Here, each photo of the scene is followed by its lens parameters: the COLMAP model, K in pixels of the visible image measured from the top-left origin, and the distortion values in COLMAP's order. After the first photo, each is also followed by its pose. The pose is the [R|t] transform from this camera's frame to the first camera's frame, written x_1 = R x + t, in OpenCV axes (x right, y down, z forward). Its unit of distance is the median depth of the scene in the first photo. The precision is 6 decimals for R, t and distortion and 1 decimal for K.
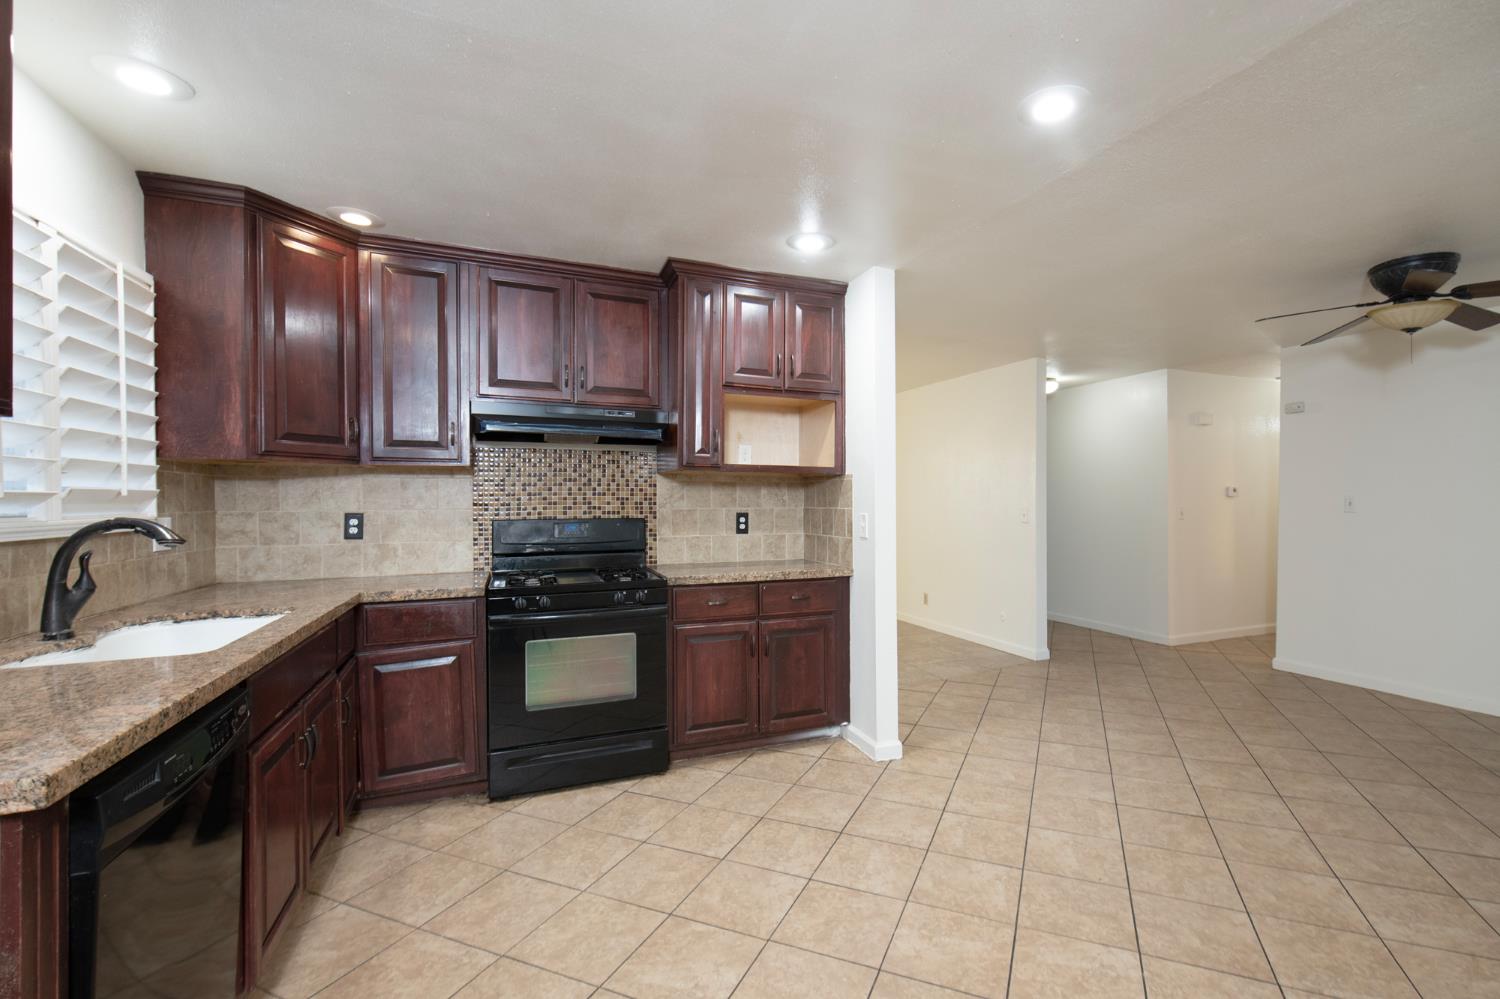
lens RADIAL K [[654.9, 0, 834.9], [0, 654.9, 500.9], [0, 0, 1]] dist [0.001350, -0.000072]
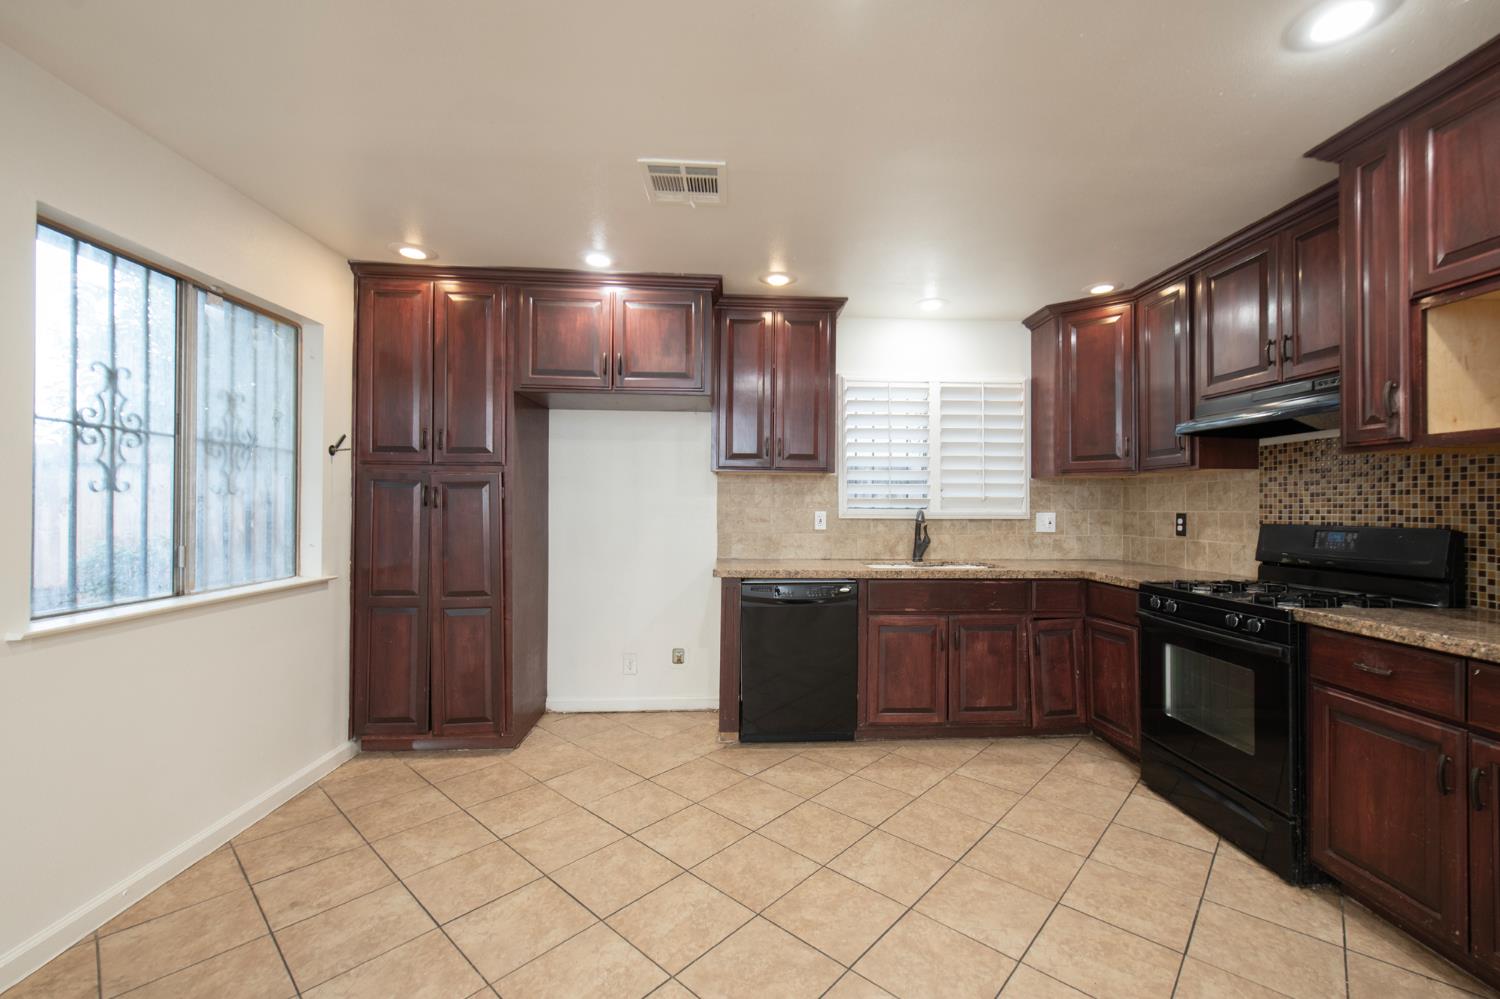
lens RADIAL K [[630.8, 0, 768.5], [0, 630.8, 496.7], [0, 0, 1]] dist [0.007220, -0.000076]
pose [[-0.378420, -0.014333, -0.925523, 0.543841], [-0.001825, 0.999890, -0.014739, 0.005637], [0.925632, -0.003888, -0.378404, 0.669341]]
